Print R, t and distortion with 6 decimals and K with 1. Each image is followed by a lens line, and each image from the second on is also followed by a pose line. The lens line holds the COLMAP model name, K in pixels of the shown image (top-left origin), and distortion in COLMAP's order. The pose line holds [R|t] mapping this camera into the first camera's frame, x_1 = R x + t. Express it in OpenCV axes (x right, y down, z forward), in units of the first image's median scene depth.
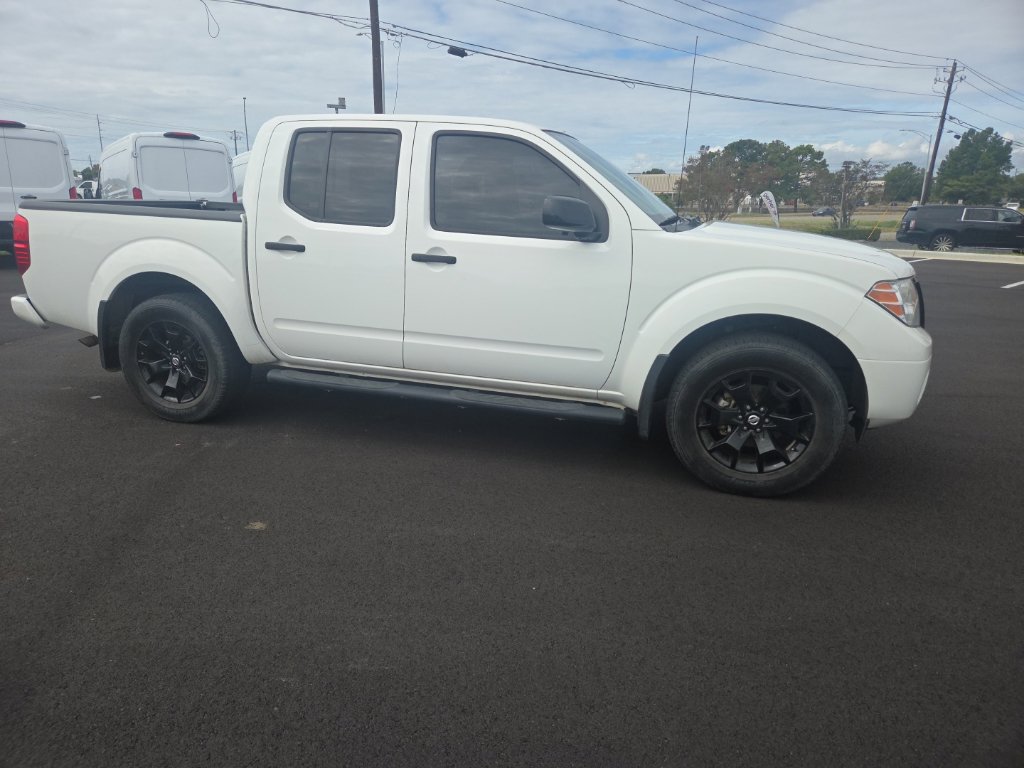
lens RADIAL K [[679.2, 0, 492.4], [0, 679.2, 386.7], [0, 0, 1]] dist [0.072880, -0.060798]
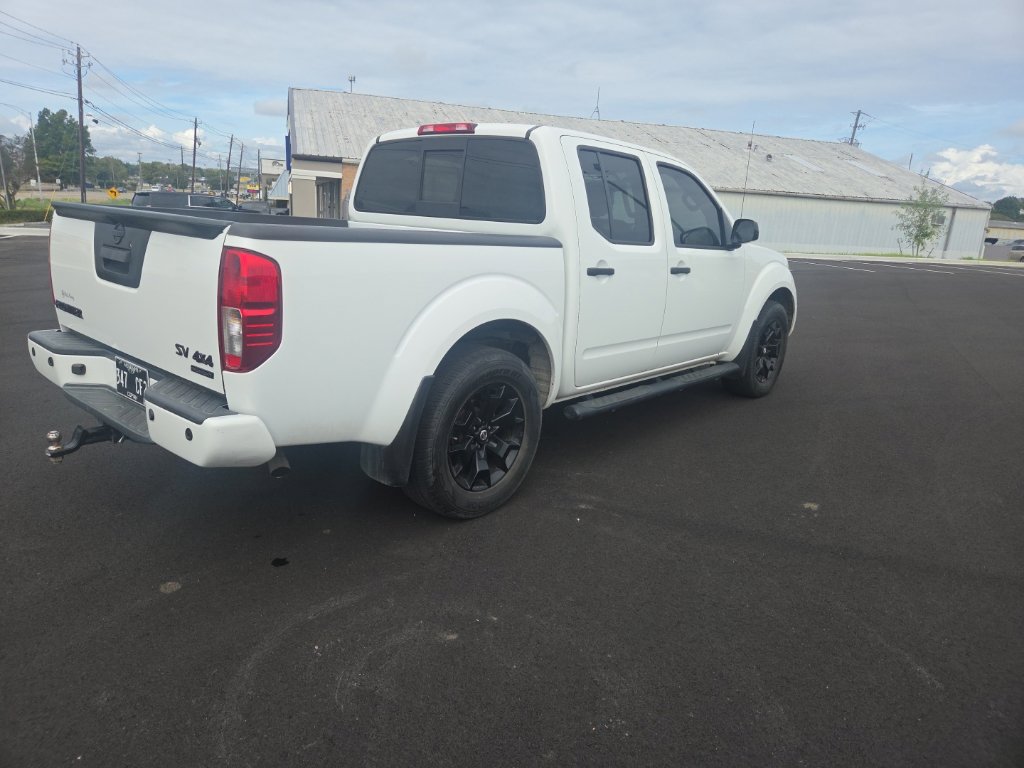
lens RADIAL K [[680.8, 0, 496.4], [0, 680.8, 378.9], [0, 0, 1]] dist [0.071775, -0.065434]
pose [[0.415689, -0.214598, 0.883827, -1.228300], [0.197956, 0.969816, 0.142372, -0.223010], [-0.887703, 0.115776, 0.445623, 0.724439]]
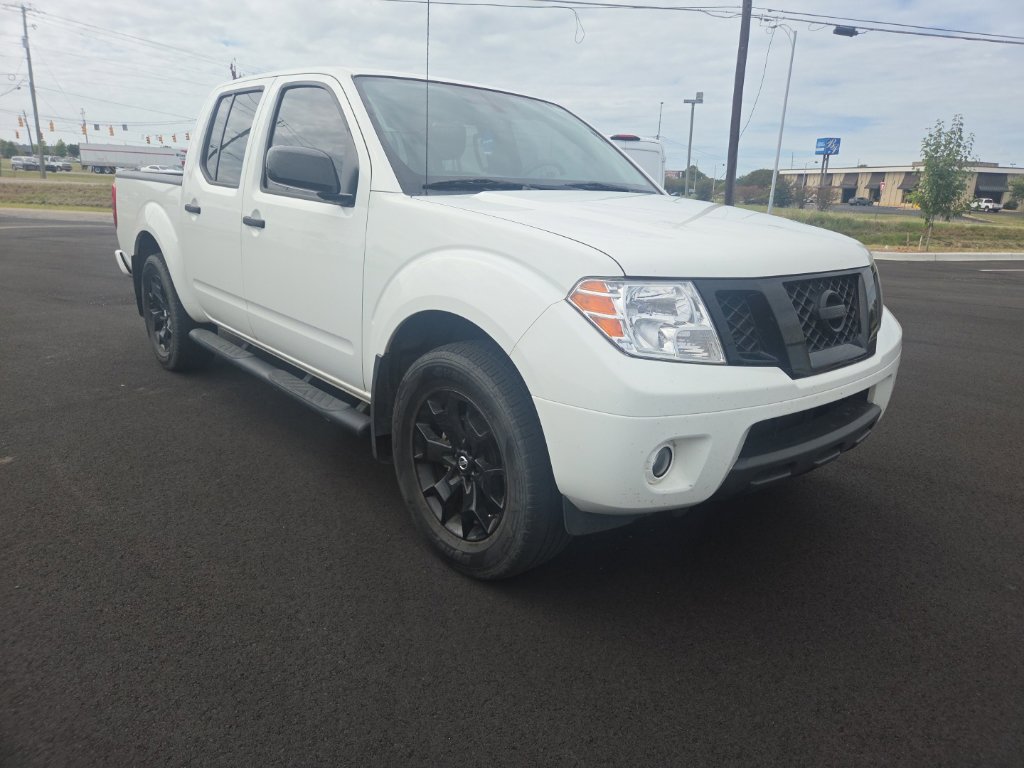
lens RADIAL K [[677.0, 0, 514.5], [0, 677.0, 383.1], [0, 0, 1]] dist [0.066322, -0.057356]
pose [[0.856612, 0.150239, -0.493604, 0.654629], [-0.153814, 0.987527, 0.033642, -0.055797], [0.492502, 0.047105, 0.869036, 0.357218]]
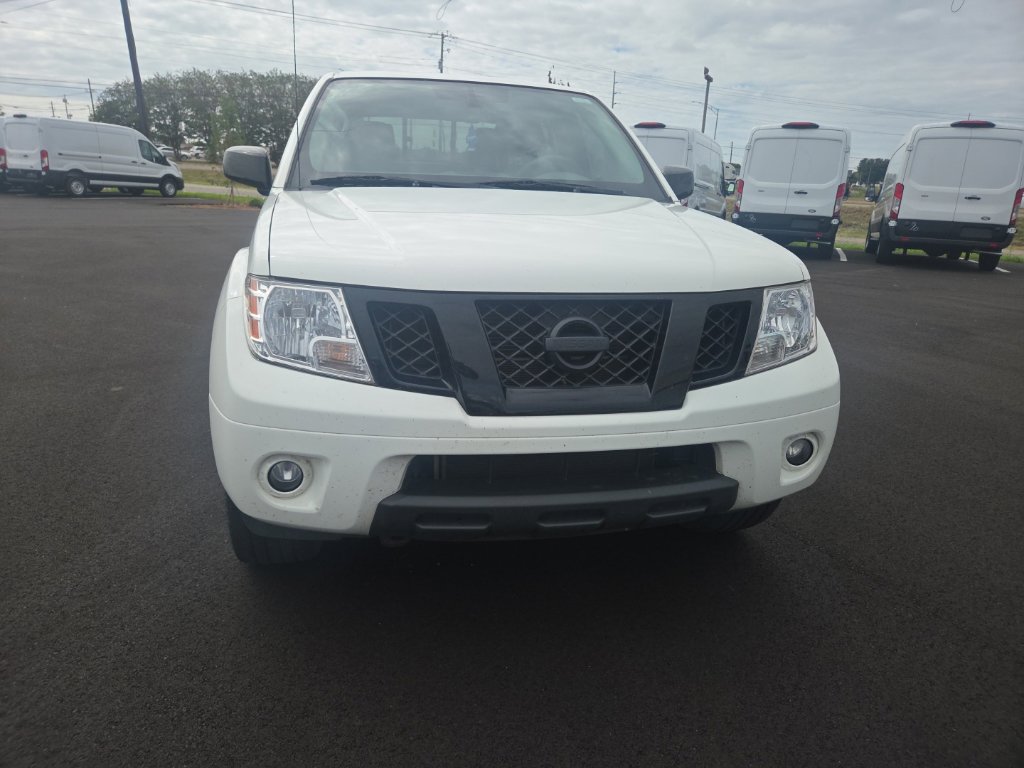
lens RADIAL K [[675.4, 0, 506.4], [0, 675.4, 388.9], [0, 0, 1]] dist [0.063103, -0.053622]
pose [[0.494227, 0.260751, -0.829306, 0.951812], [-0.258175, 0.954942, 0.146394, -0.161827], [0.830112, 0.141754, 0.539278, 0.704072]]
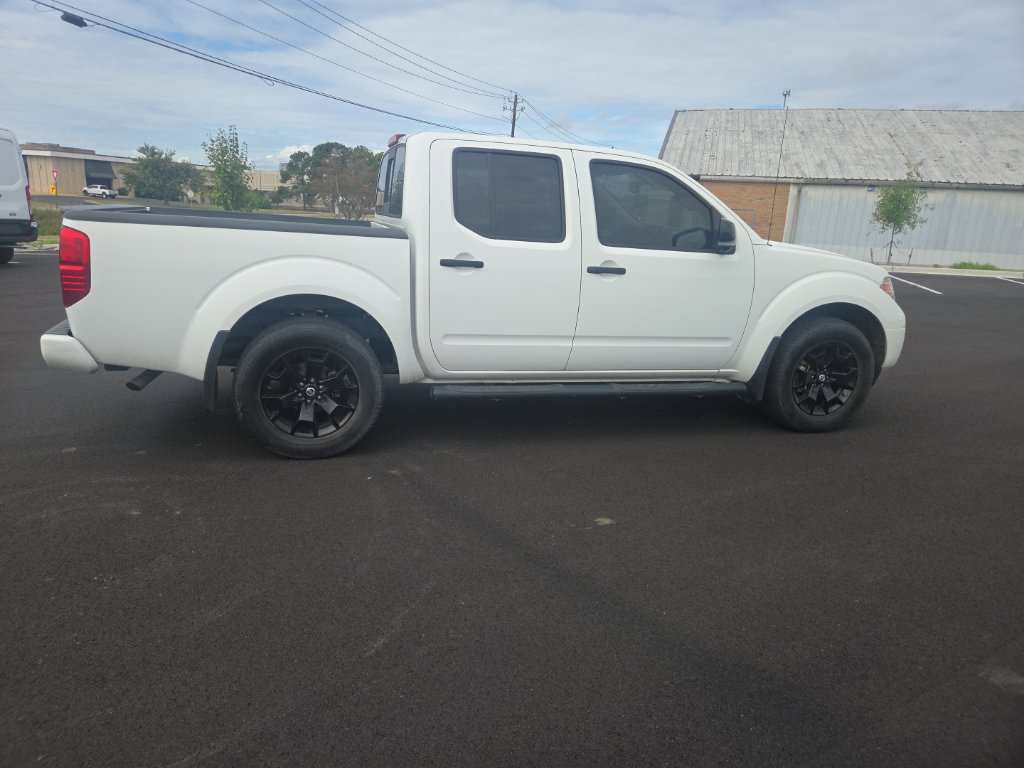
lens RADIAL K [[681.5, 0, 493.5], [0, 681.5, 375.8], [0, 0, 1]] dist [0.067727, -0.057513]
pose [[0.844410, -0.108348, 0.524626, -0.811908], [0.114965, 0.993167, 0.020072, -0.053828], [-0.523216, 0.043364, 0.851096, 0.121363]]
